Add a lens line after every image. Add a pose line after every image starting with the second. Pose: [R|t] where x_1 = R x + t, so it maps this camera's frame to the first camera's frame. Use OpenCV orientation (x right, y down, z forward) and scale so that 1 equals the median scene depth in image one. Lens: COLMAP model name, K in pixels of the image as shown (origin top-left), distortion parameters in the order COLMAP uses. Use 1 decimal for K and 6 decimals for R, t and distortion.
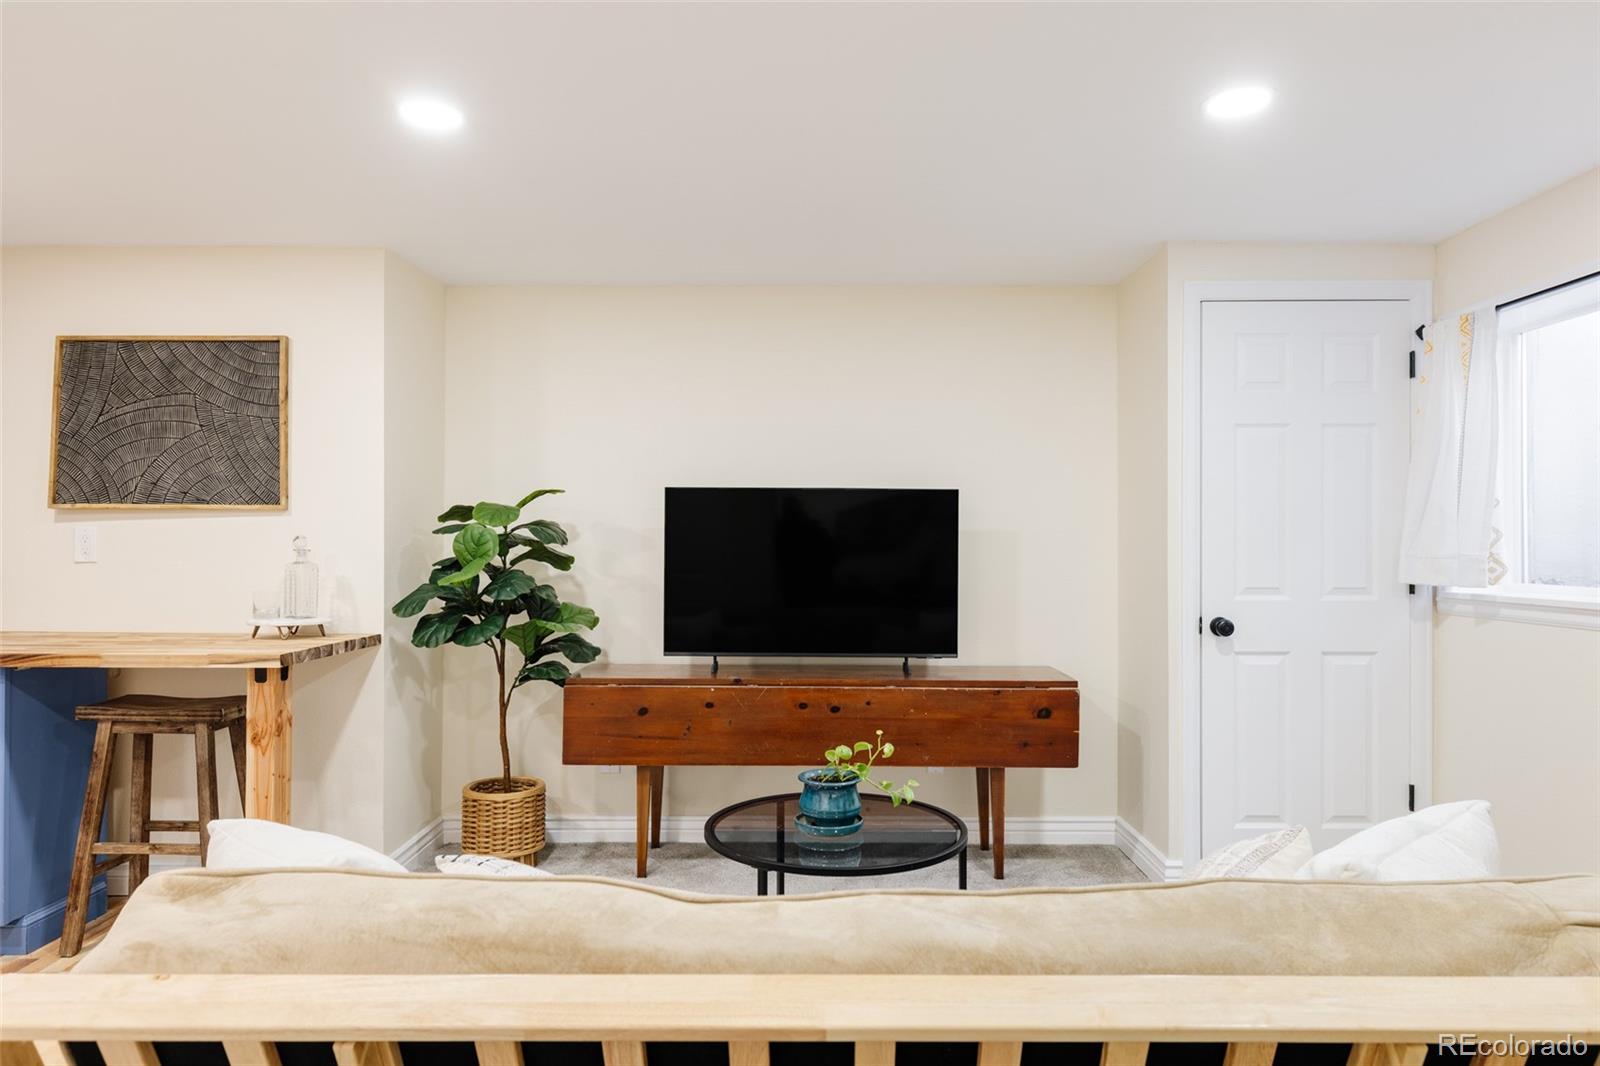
lens RADIAL K [[980.5, 0, 813.4], [0, 980.5, 533.3], [0, 0, 1]] dist [0.003638, -0.001754]
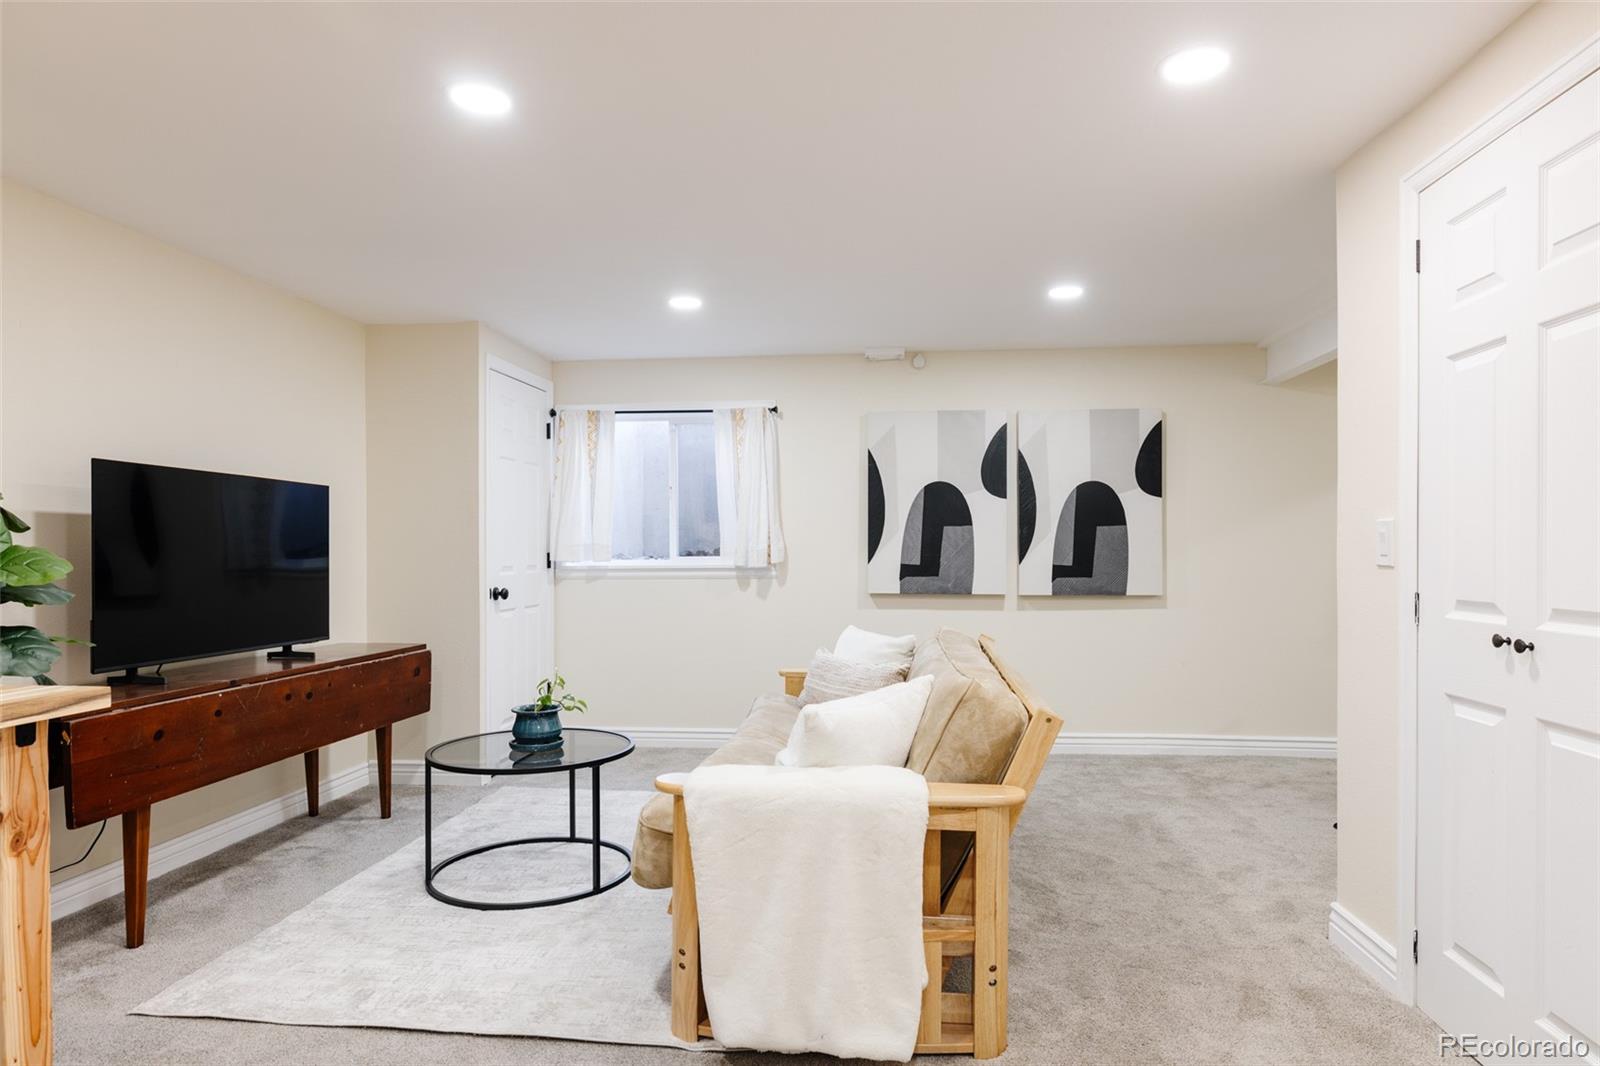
lens RADIAL K [[902.4, 0, 805.7], [0, 902.4, 540.8], [0, 0, 1]] dist [-0.000366, 0.003360]
pose [[0.121569, 0.006635, 0.992561, -0.852981], [0.000865, 0.999977, -0.006791, 0.025180], [-0.992583, 0.001684, 0.121560, 0.372772]]
